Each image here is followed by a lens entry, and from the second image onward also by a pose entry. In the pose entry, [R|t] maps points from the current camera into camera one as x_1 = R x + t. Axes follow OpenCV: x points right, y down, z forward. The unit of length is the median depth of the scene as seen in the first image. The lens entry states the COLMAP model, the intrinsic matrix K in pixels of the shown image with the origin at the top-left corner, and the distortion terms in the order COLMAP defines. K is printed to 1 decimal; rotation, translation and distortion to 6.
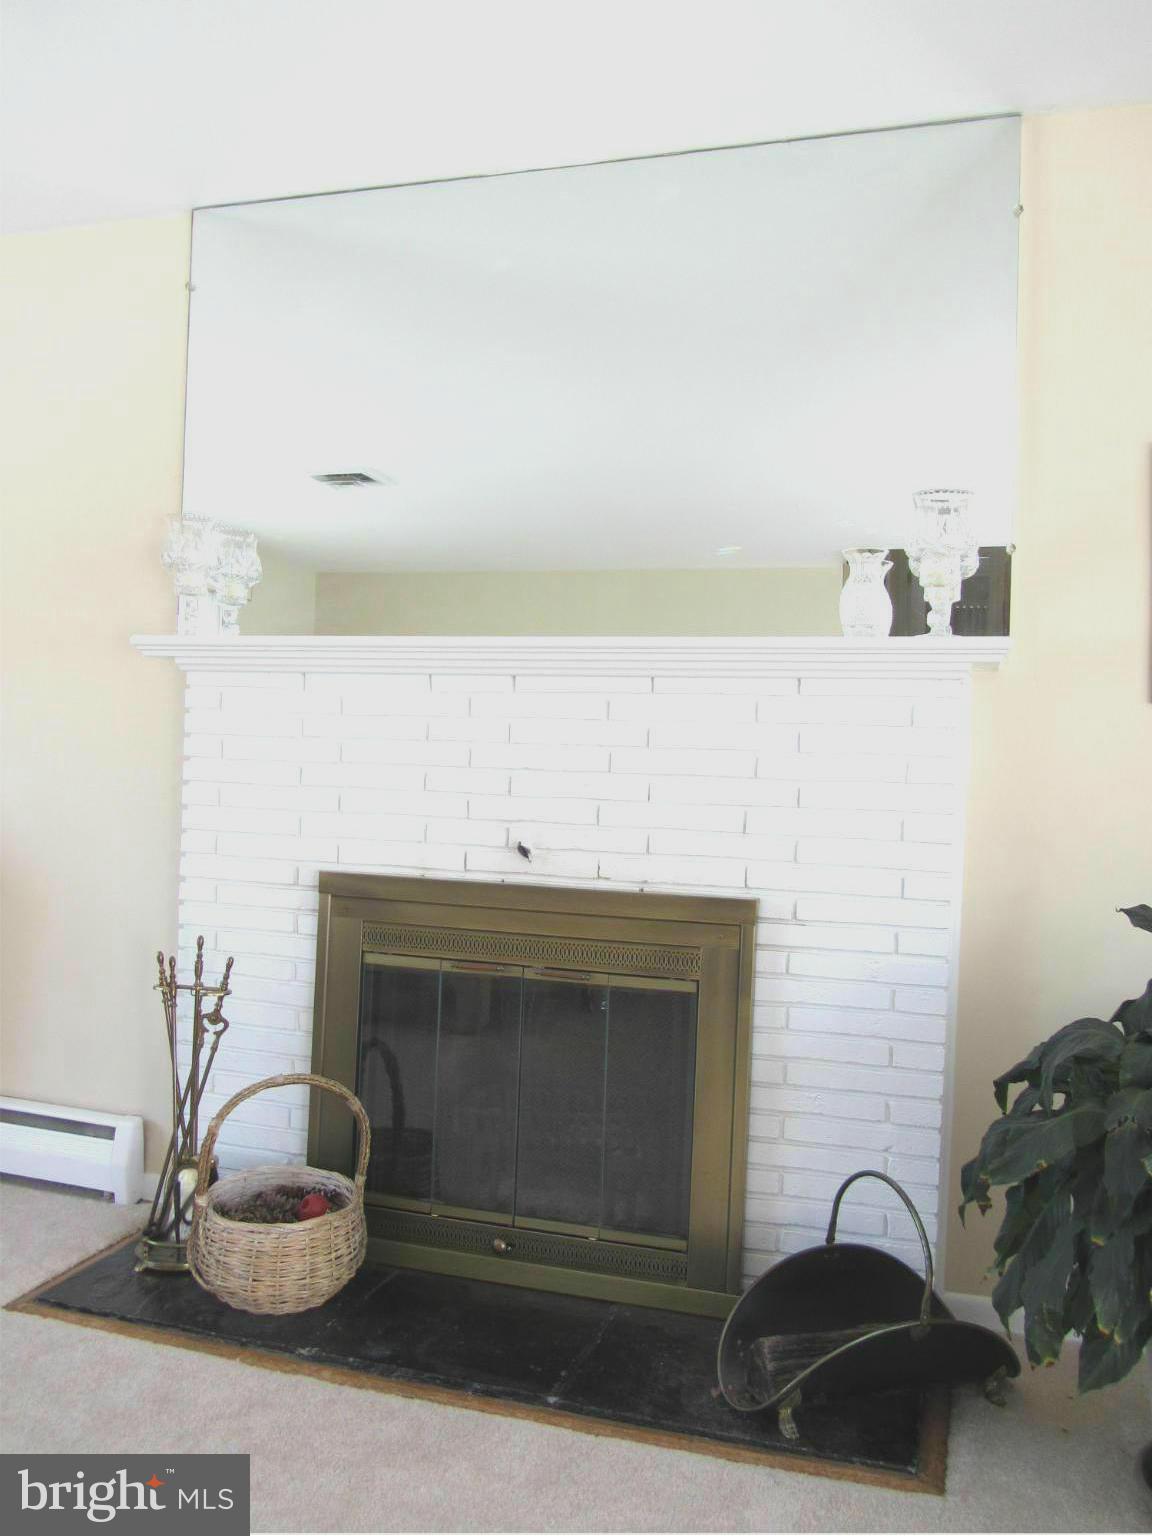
lens RADIAL K [[1280.5, 0, 574.4], [0, 1280.5, 744.8], [0, 0, 1]] dist [-0.049191, -0.000602]
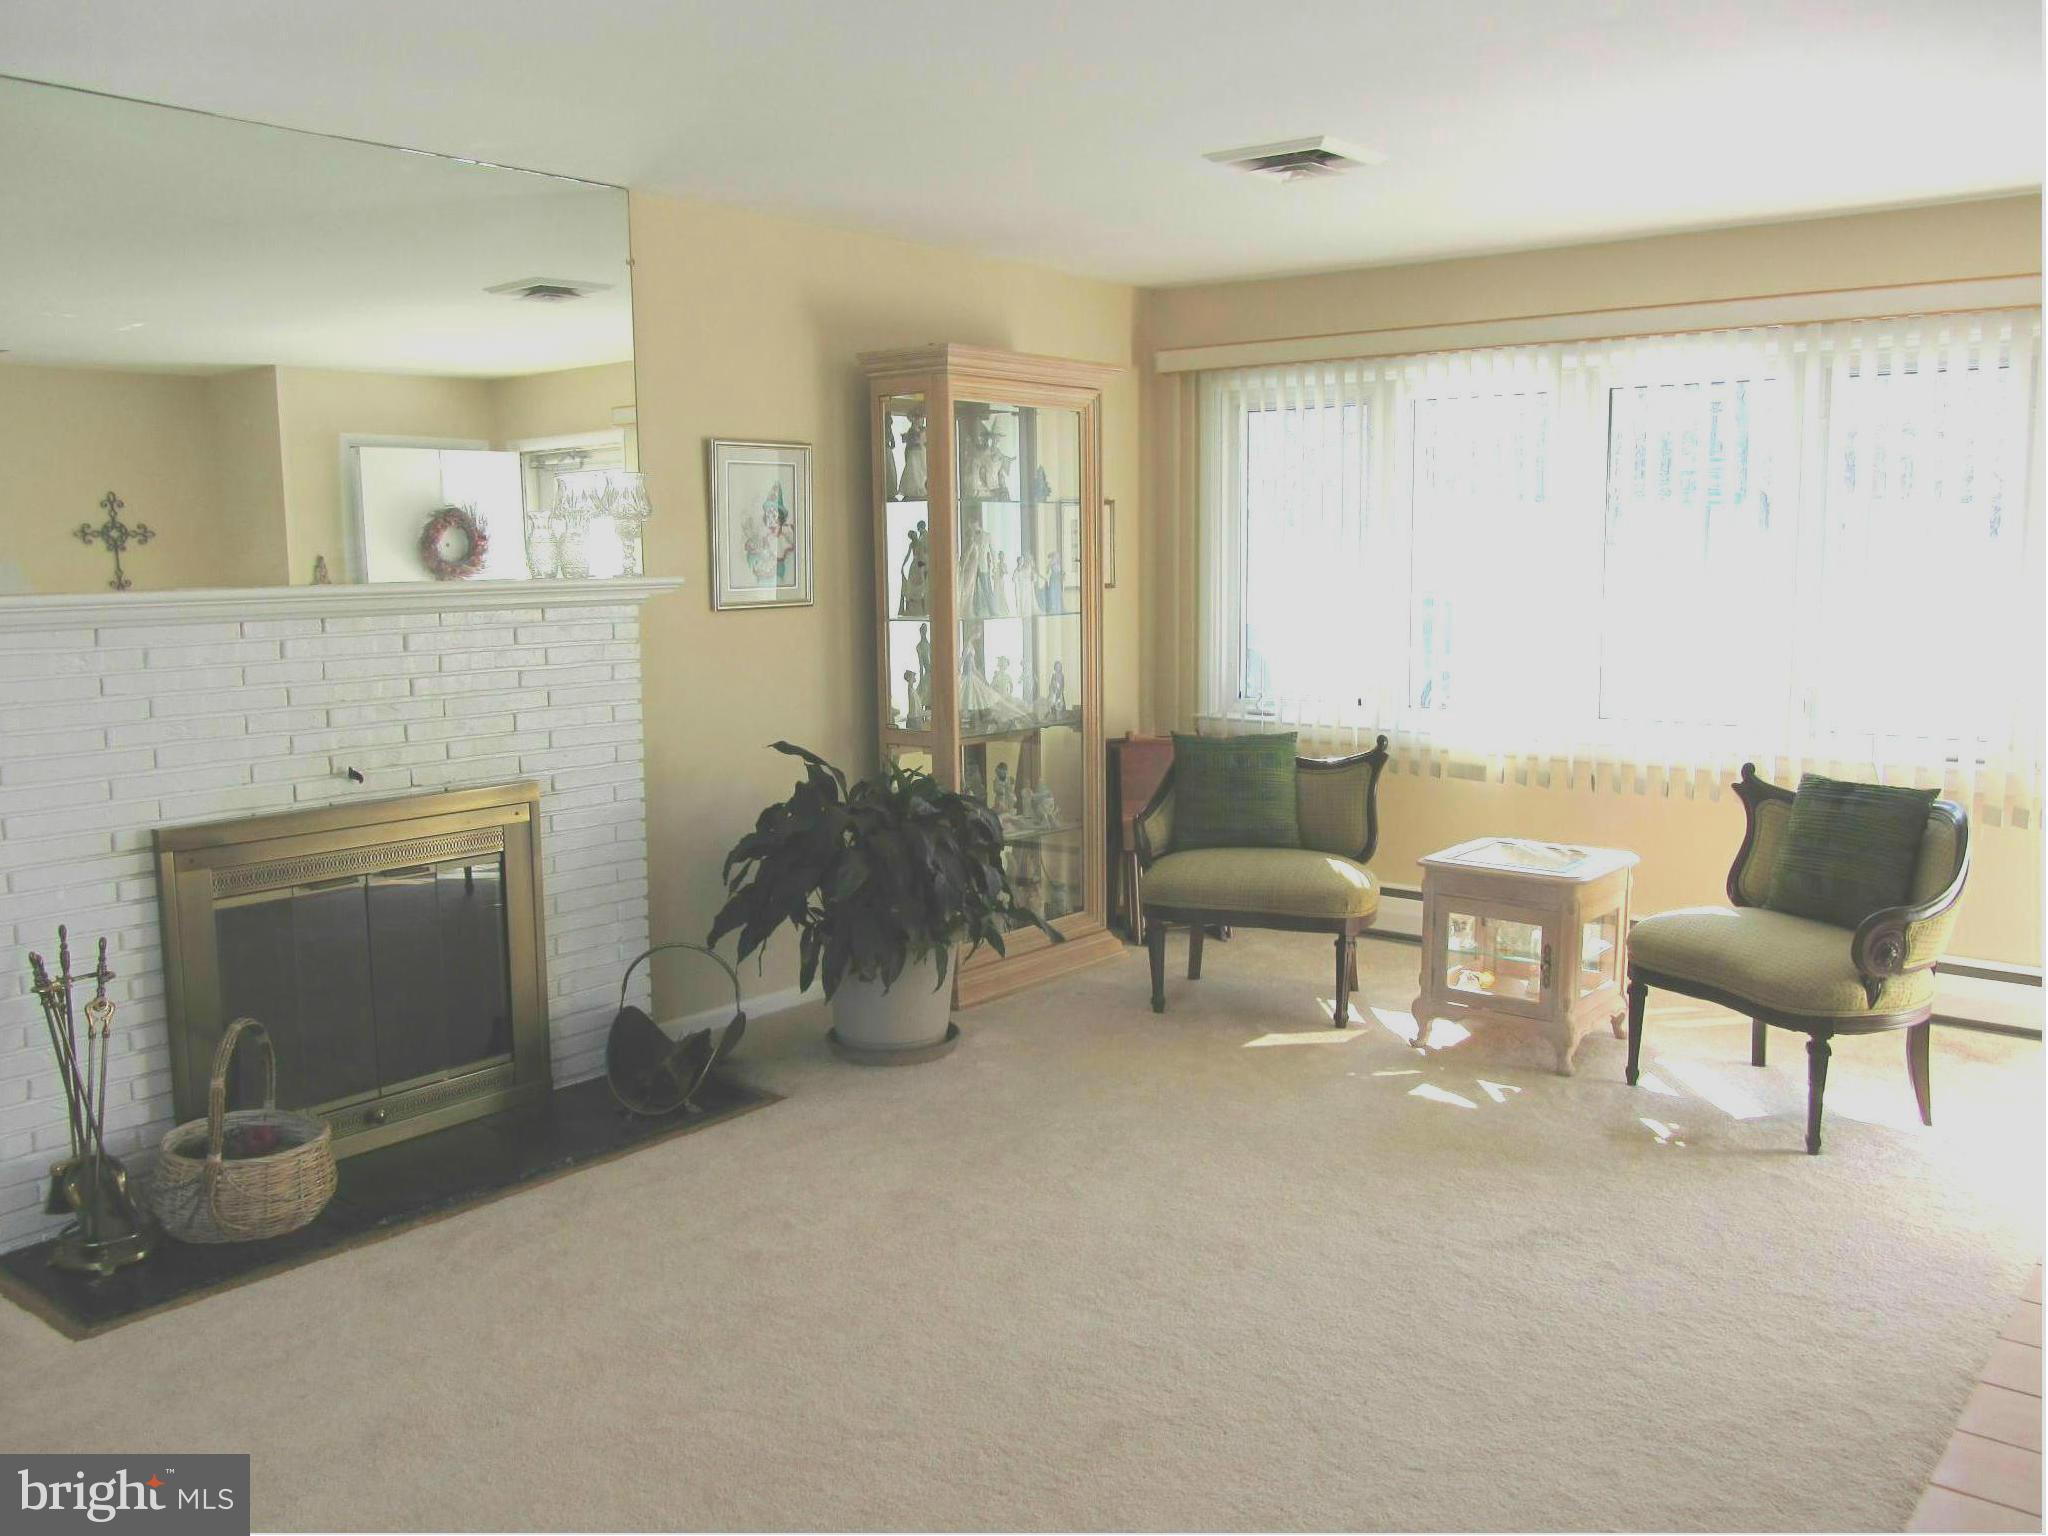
lens RADIAL K [[1707.4, 0, 1024.0], [0, 1707.4, 768.0], [0, 0, 1]] dist [-0.049191, -0.000602]
pose [[0.375485, -0.158428, 0.913187, -1.150216], [0.017254, 0.986306, 0.164019, -0.152894], [-0.926668, -0.045830, 0.373077, -0.094979]]
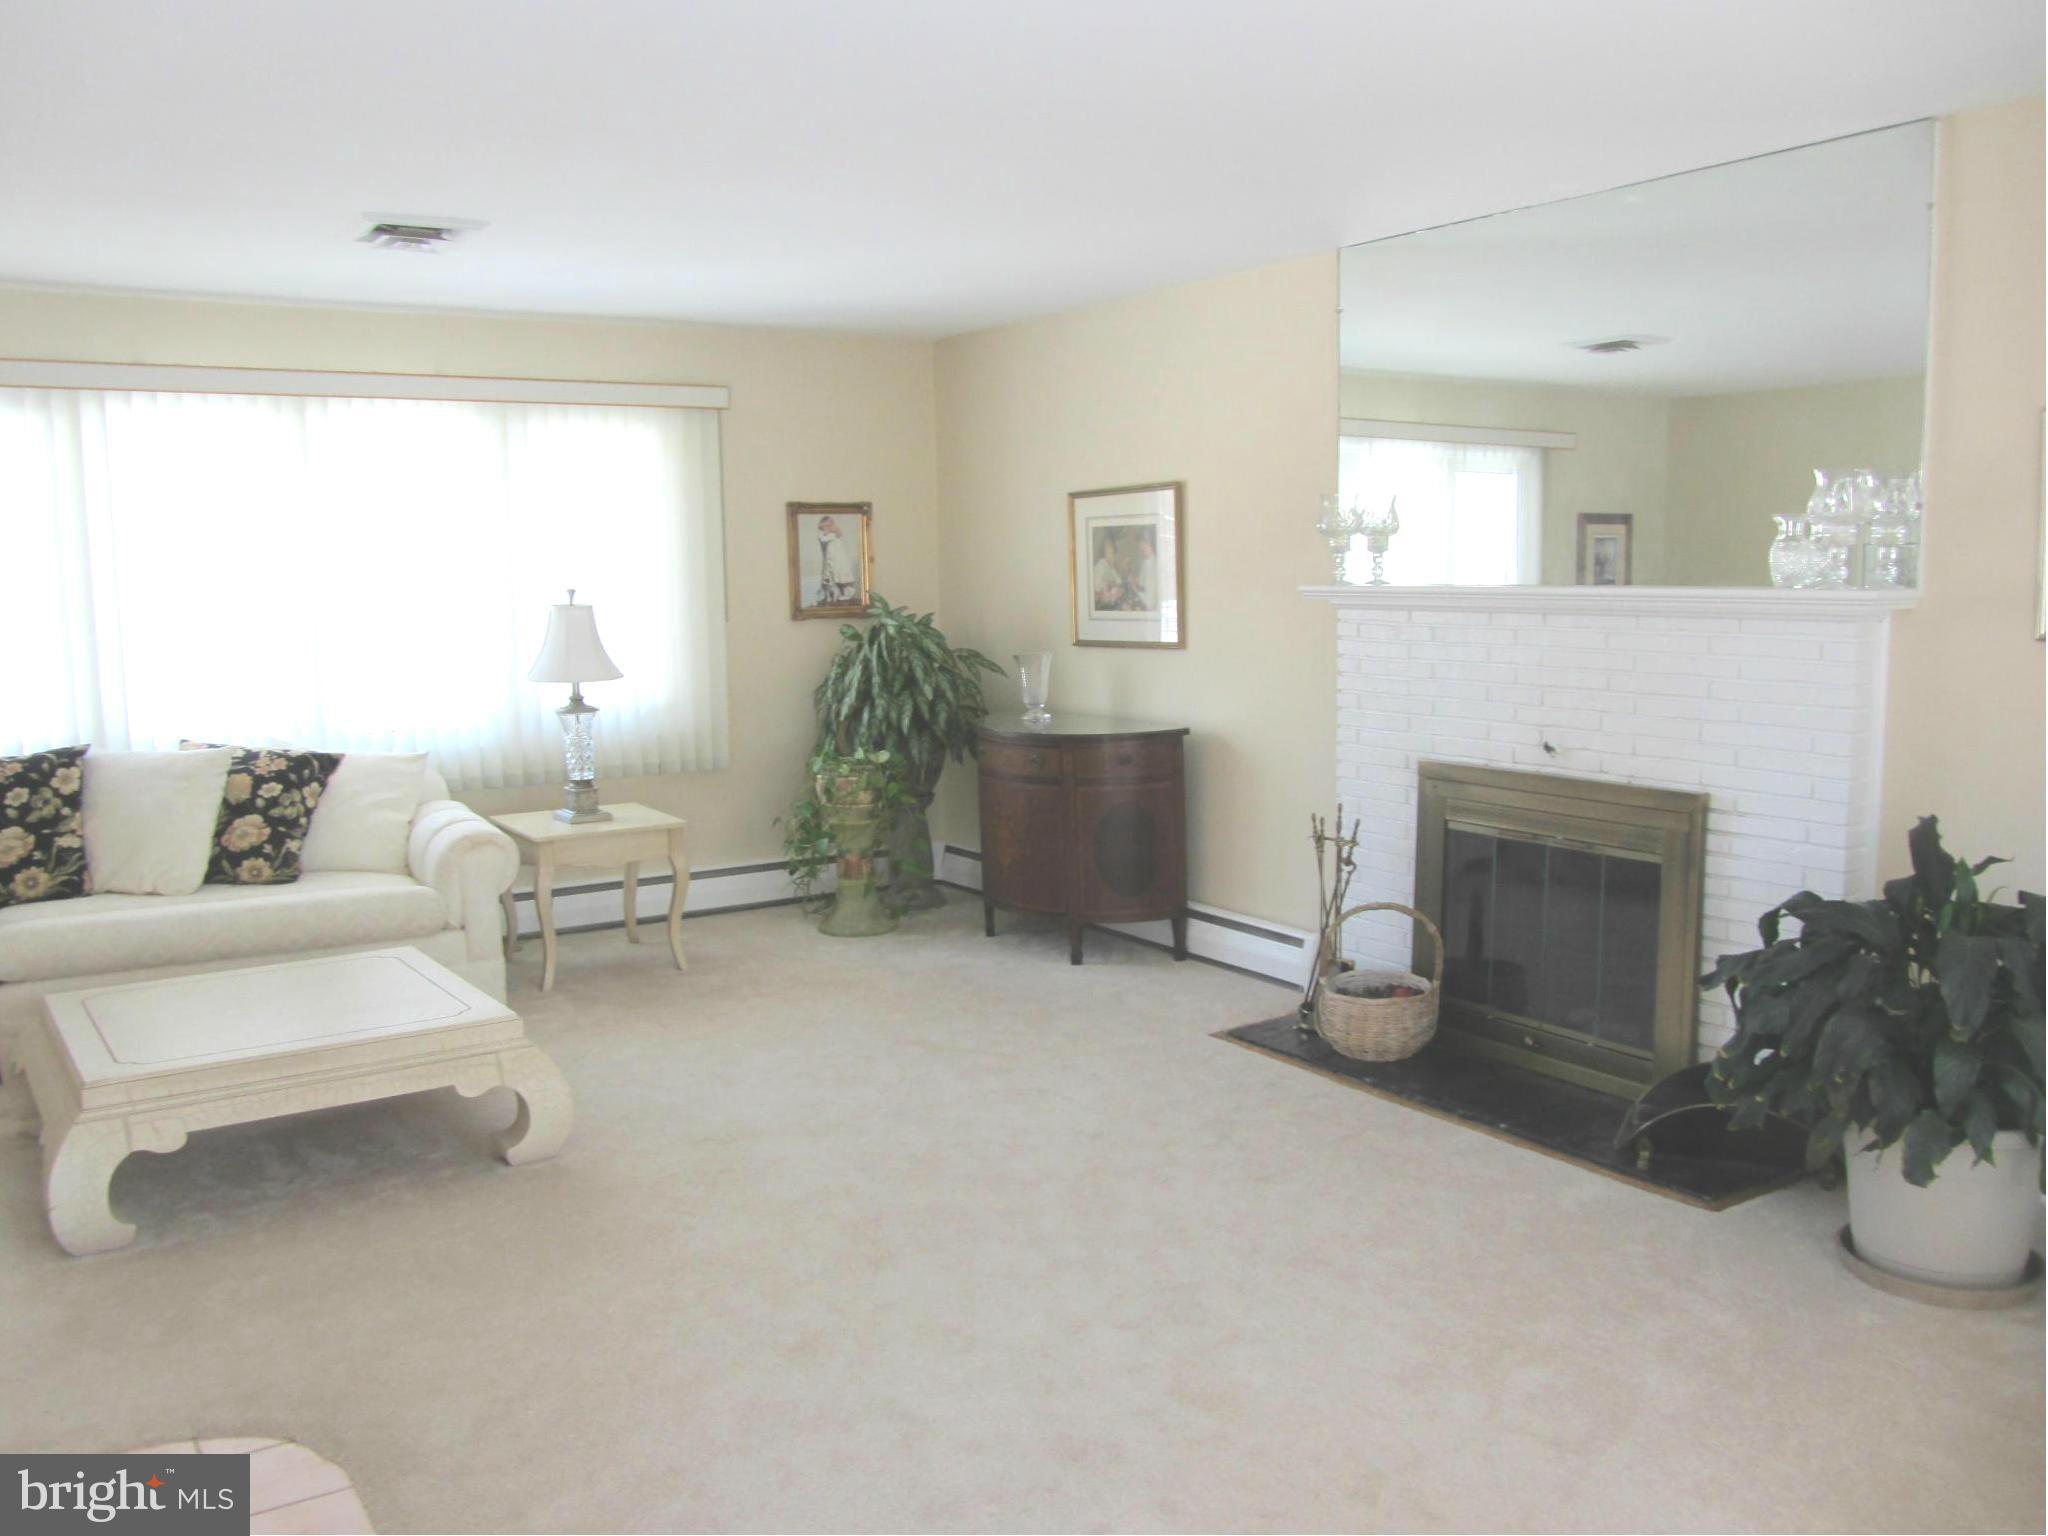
lens RADIAL K [[1714.6, 0, 1024.0], [0, 1714.6, 768.0], [0, 0, 1]] dist [-0.029324, -0.000661]
pose [[0.771573, 0.035377, -0.635156, 0.647574], [0.040768, 0.993650, 0.104868, -0.102102], [0.634833, -0.106808, 0.765232, -0.671391]]
